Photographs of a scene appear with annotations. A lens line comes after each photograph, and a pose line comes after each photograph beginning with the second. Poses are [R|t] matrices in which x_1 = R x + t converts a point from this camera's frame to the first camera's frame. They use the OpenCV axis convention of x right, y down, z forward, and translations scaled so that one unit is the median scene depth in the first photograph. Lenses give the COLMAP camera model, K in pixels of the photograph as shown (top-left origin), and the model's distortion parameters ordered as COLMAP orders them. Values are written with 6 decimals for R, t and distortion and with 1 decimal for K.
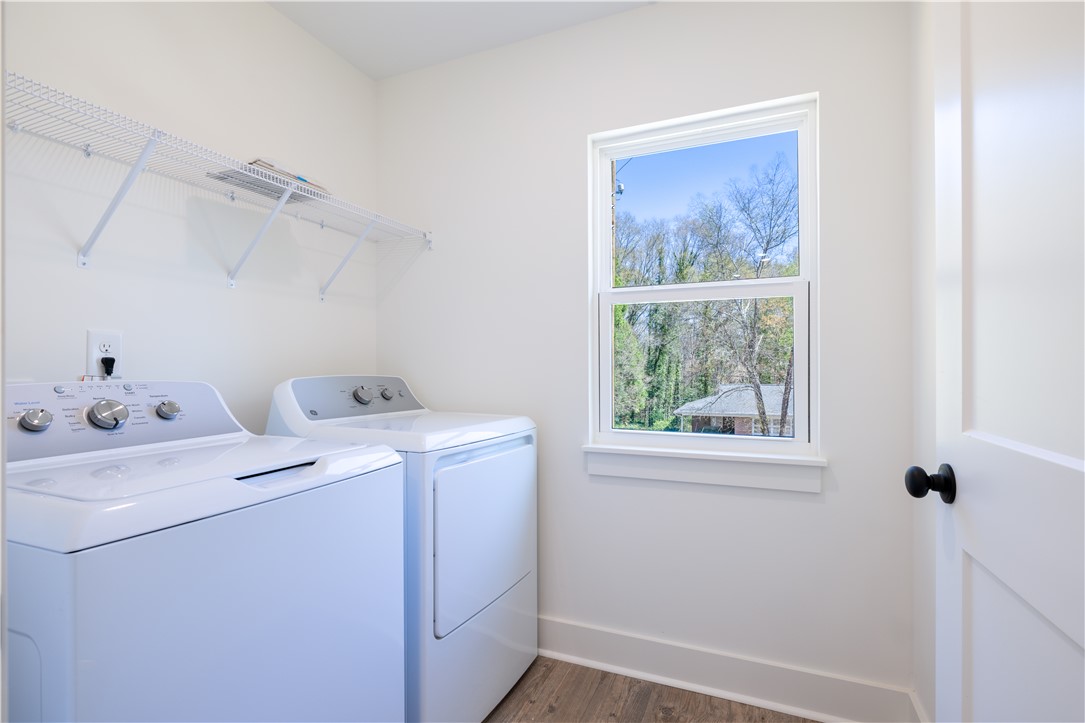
lens RADIAL K [[512.0, 0, 539.7], [0, 512.0, 375.3], [0, 0, 1]] dist [0.001074, 0.000069]
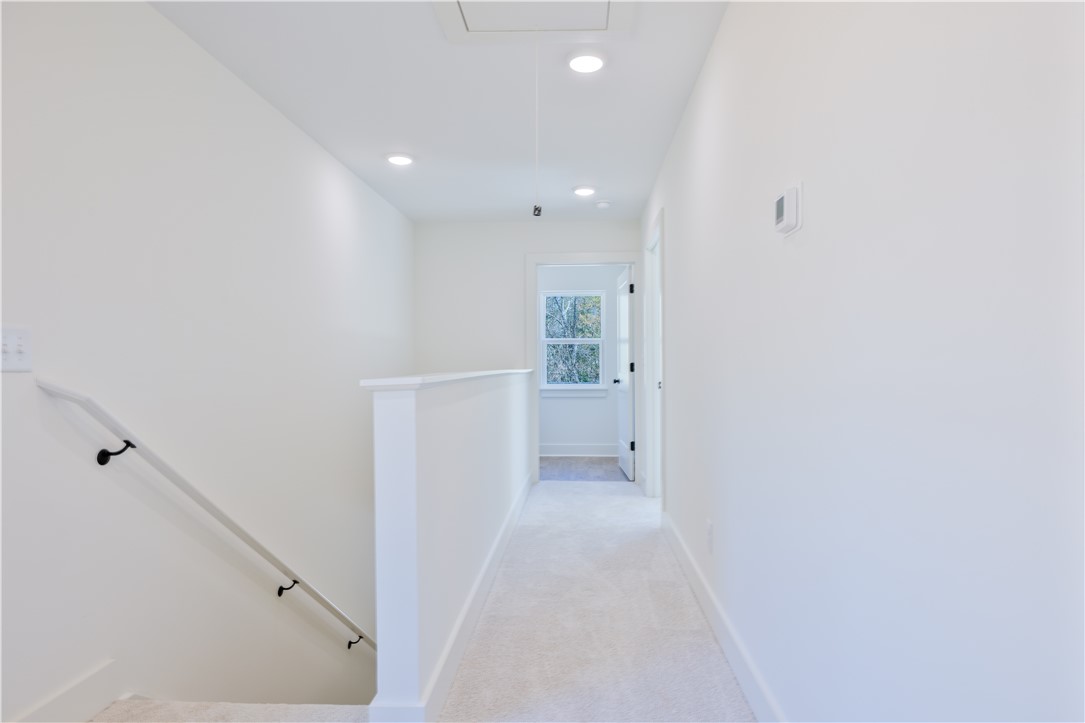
lens RADIAL K [[608.2, 0, 542.5], [0, 608.2, 361.5], [0, 0, 1]] dist [-0.000172, -0.000669]
pose [[0.938847, 0.007864, 0.344244, -0.256954], [-0.000374, 0.999762, -0.021817, 0.011290], [-0.344334, 0.020354, 0.938627, -0.547094]]
